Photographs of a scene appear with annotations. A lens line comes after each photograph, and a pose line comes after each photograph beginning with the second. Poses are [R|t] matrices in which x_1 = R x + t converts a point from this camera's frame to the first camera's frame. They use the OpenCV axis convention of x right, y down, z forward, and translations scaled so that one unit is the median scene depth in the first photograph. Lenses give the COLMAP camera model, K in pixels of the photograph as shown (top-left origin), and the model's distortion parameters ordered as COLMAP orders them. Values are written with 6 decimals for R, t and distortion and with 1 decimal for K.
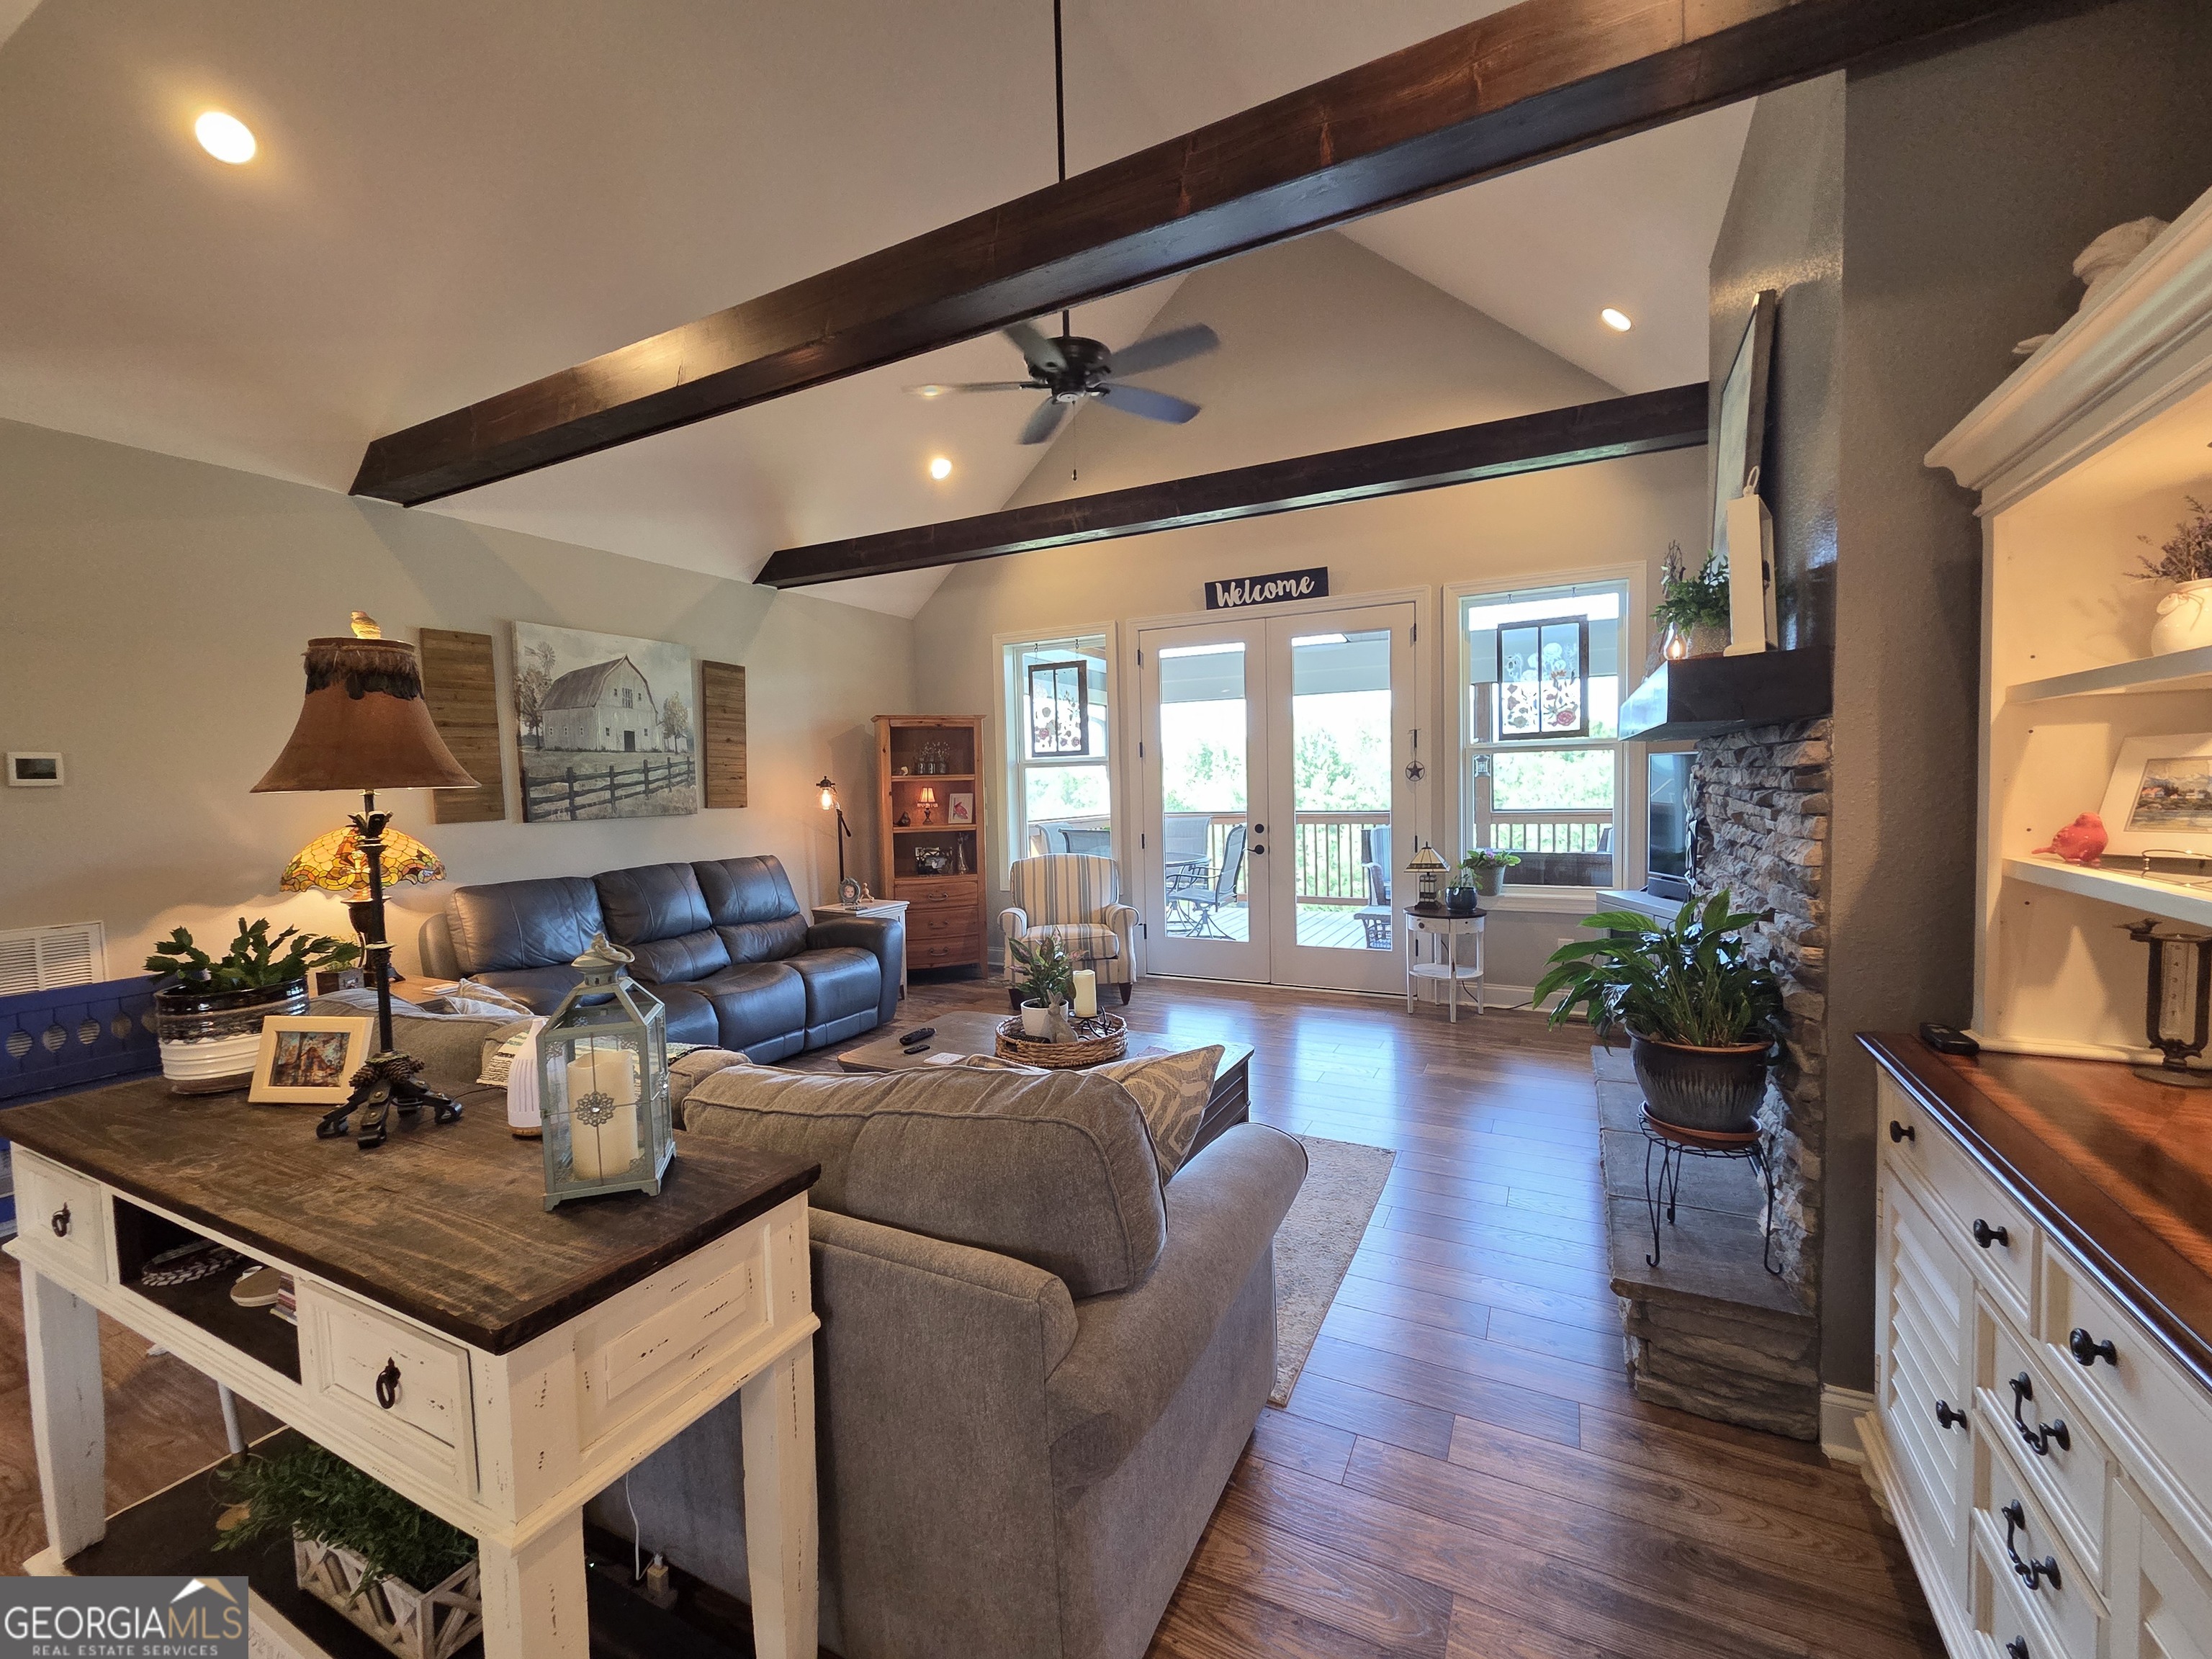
lens RADIAL K [[911.3, 0, 1117.6], [0, 911.3, 827.1], [0, 0, 1]] dist [0.006566, 0.000256]
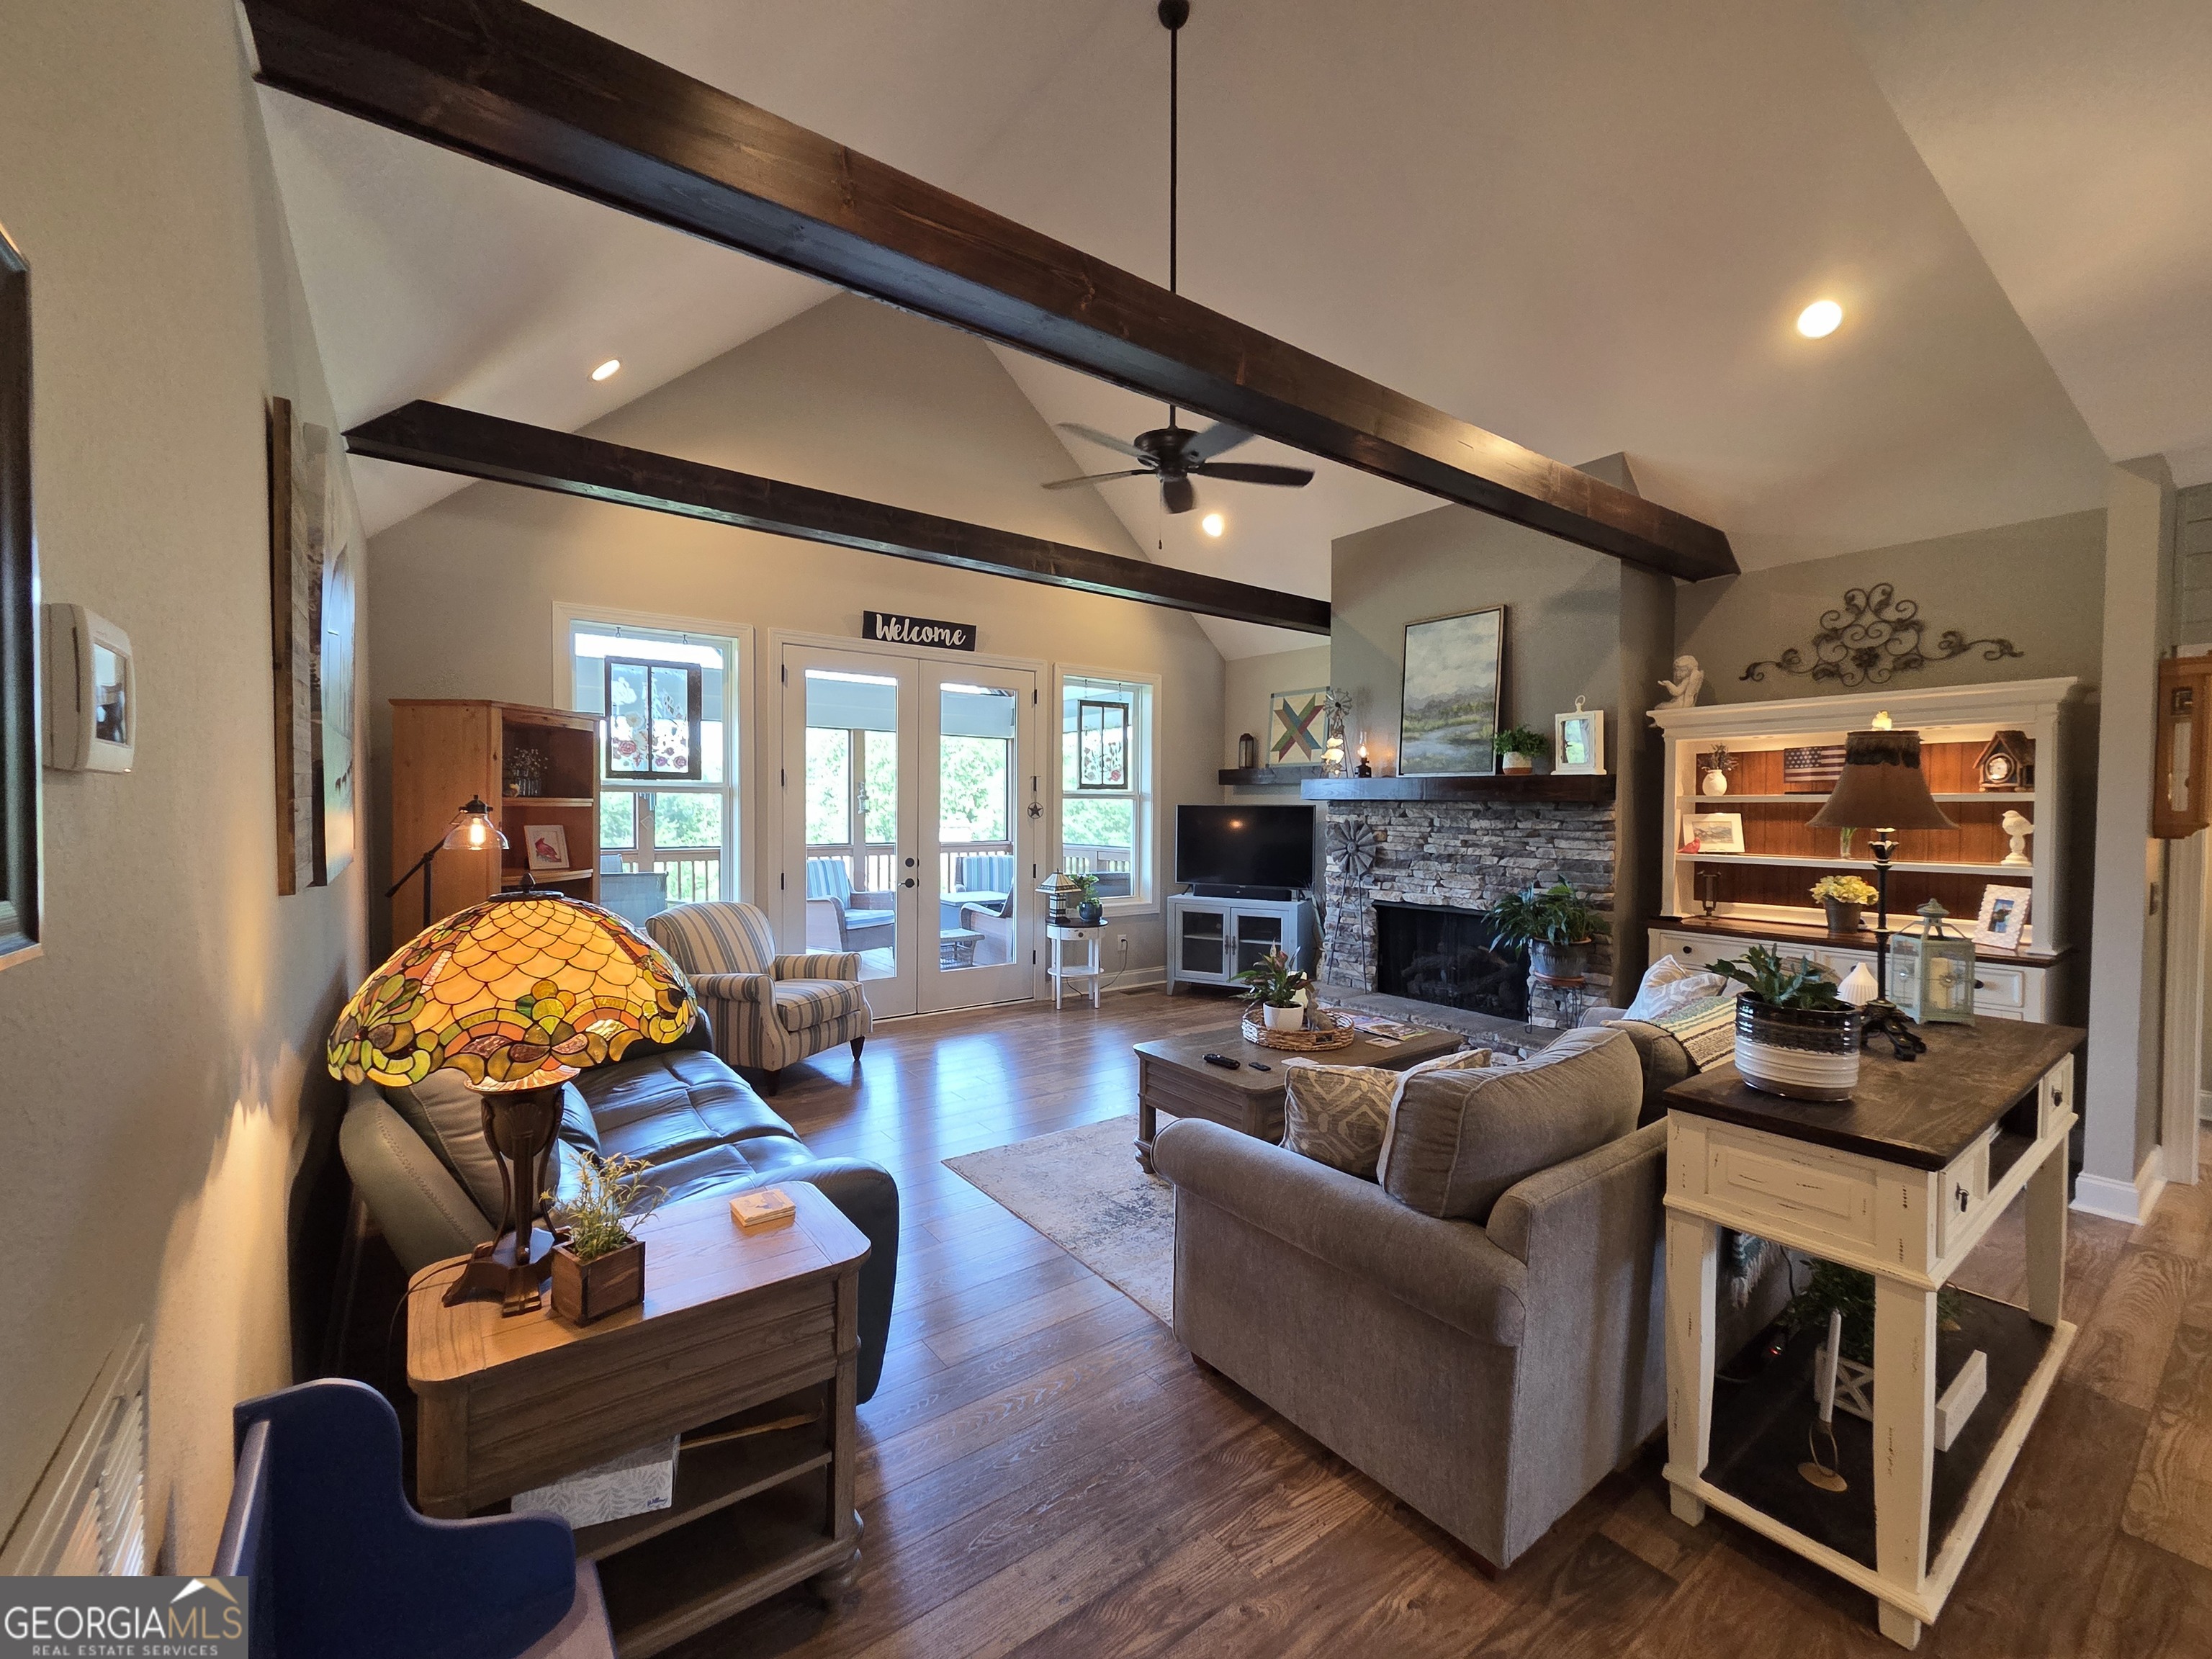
lens RADIAL K [[911.3, 0, 1116.4], [0, 911.3, 827.4], [0, 0, 1]] dist [0.006566, 0.000256]
pose [[0.435576, 0.008427, 0.900112, -0.676496], [0.032261, 0.999168, -0.024966, -0.005018], [-0.899573, 0.039913, 0.434942, 0.356497]]
